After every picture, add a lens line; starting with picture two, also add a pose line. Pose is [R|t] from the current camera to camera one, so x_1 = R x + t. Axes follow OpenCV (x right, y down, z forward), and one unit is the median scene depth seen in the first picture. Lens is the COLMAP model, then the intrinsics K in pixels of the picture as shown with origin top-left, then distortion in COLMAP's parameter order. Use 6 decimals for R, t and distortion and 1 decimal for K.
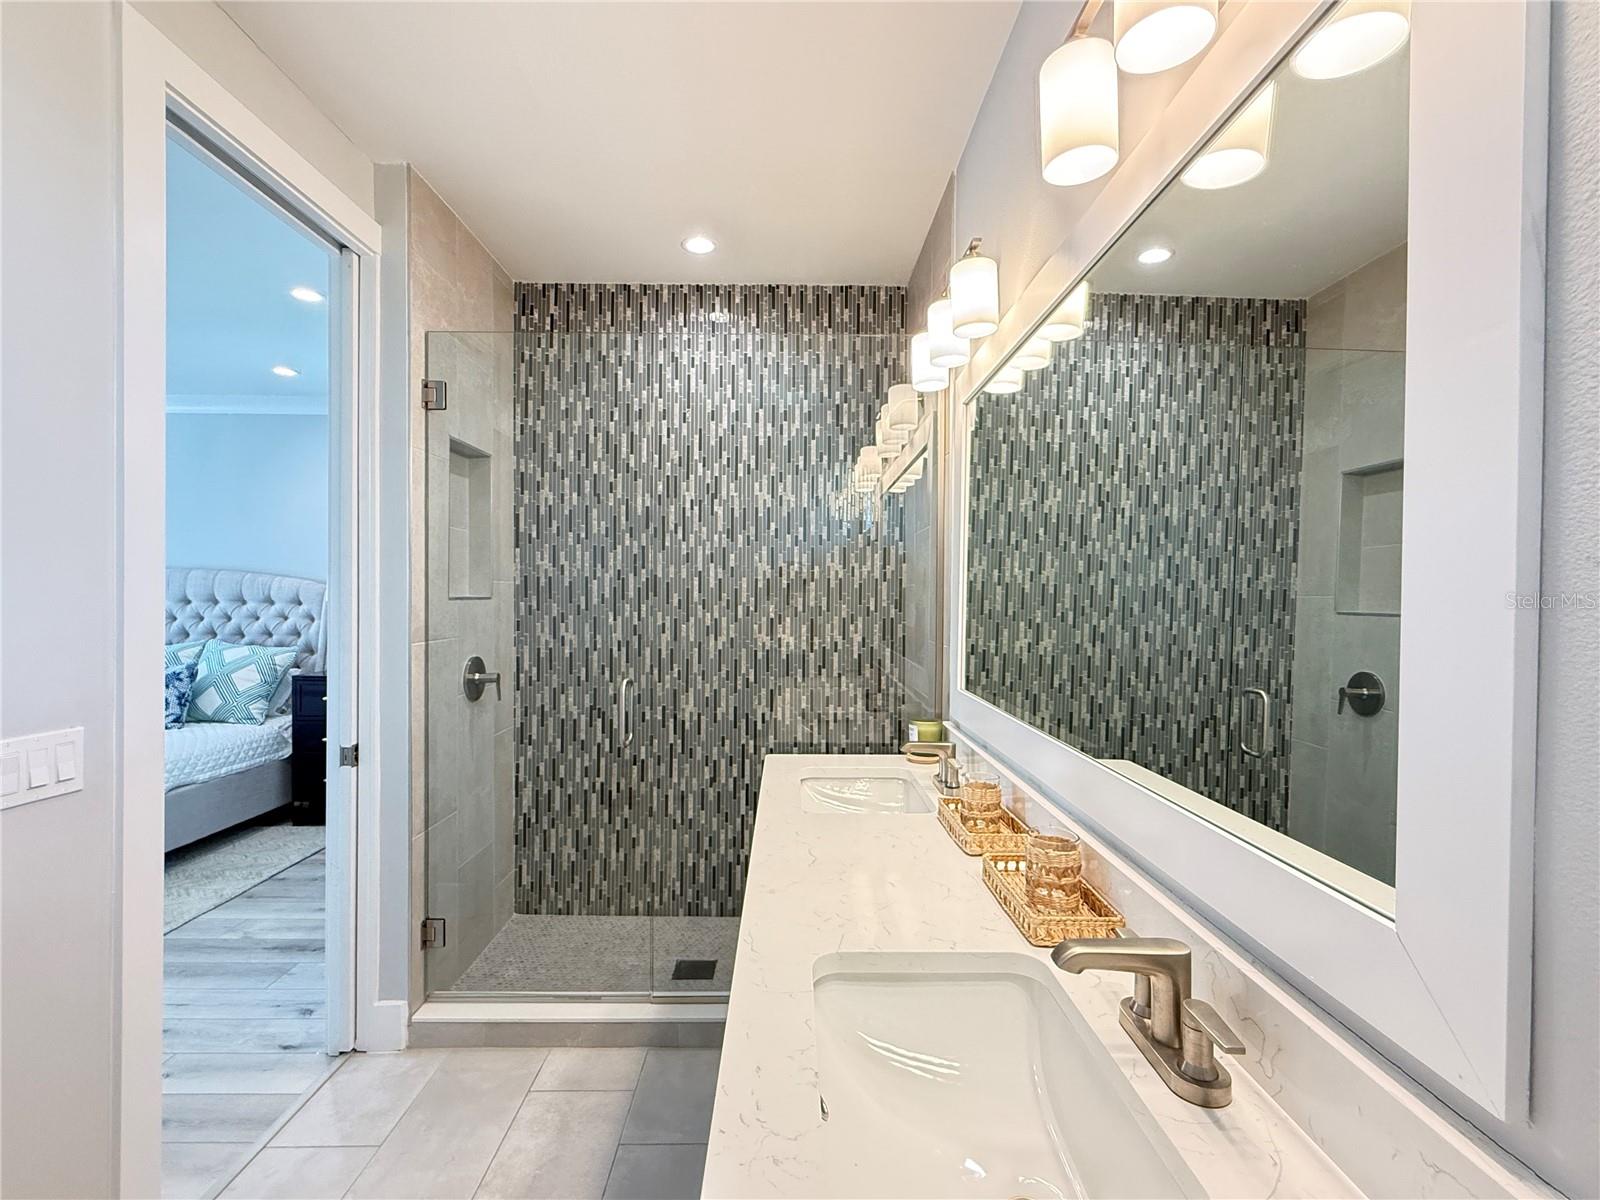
lens RADIAL K [[715.4, 0, 796.9], [0, 715.4, 600.7], [0, 0, 1]] dist [0.000422, 0.000073]
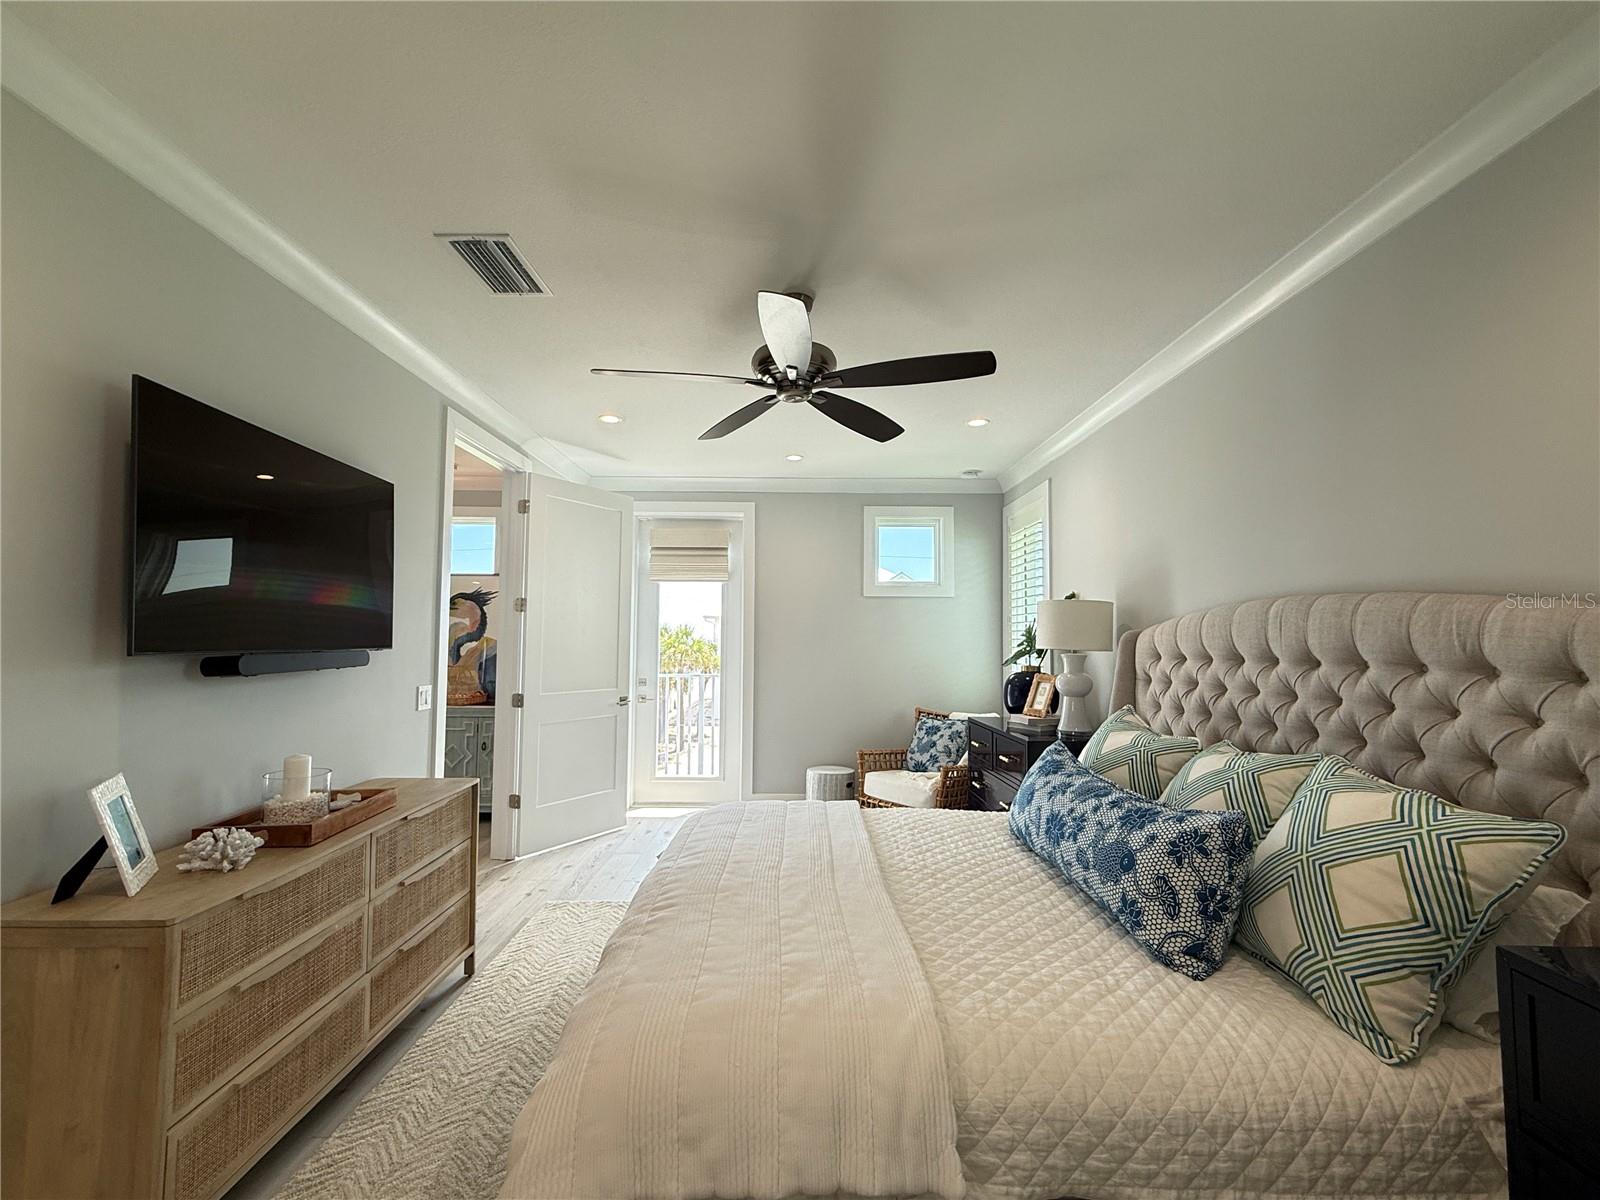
lens RADIAL K [[691.3, 0, 800.0], [0, 691.3, 600.0], [0, 0, 1]] dist [-0.000475, 0.000160]
pose [[-0.003870, -0.063170, -0.997995, -0.632648], [-0.015773, 0.997882, -0.063101, -0.010129], [0.999868, 0.015498, -0.004858, 1.073391]]
